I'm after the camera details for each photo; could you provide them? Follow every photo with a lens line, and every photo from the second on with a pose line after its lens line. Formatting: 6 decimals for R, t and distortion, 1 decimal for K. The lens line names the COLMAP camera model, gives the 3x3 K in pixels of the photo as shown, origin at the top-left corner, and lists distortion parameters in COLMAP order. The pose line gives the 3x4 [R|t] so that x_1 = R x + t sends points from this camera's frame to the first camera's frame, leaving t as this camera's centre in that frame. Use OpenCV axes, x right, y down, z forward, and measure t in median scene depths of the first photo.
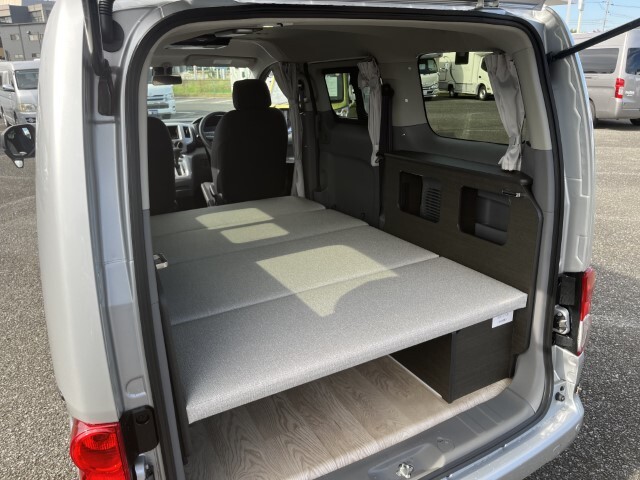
lens RADIAL K [[485.7, 0, 322.5], [0, 485.7, 241.3], [0, 0, 1]] dist [0.055307, -0.078870]
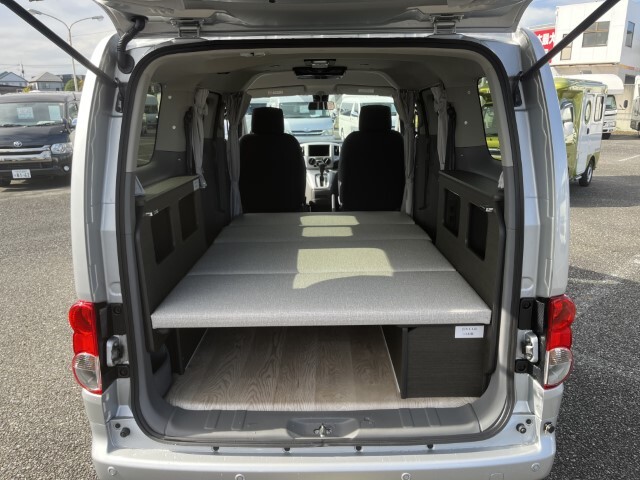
lens RADIAL K [[485.7, 0, 320.5], [0, 485.7, 242.5], [0, 0, 1]] dist [0.055307, -0.078870]
pose [[0.878543, 0.140112, -0.456651, 0.515628], [-0.168917, 0.985370, -0.022639, 0.049454], [0.446799, 0.097026, 0.889358, -0.052303]]
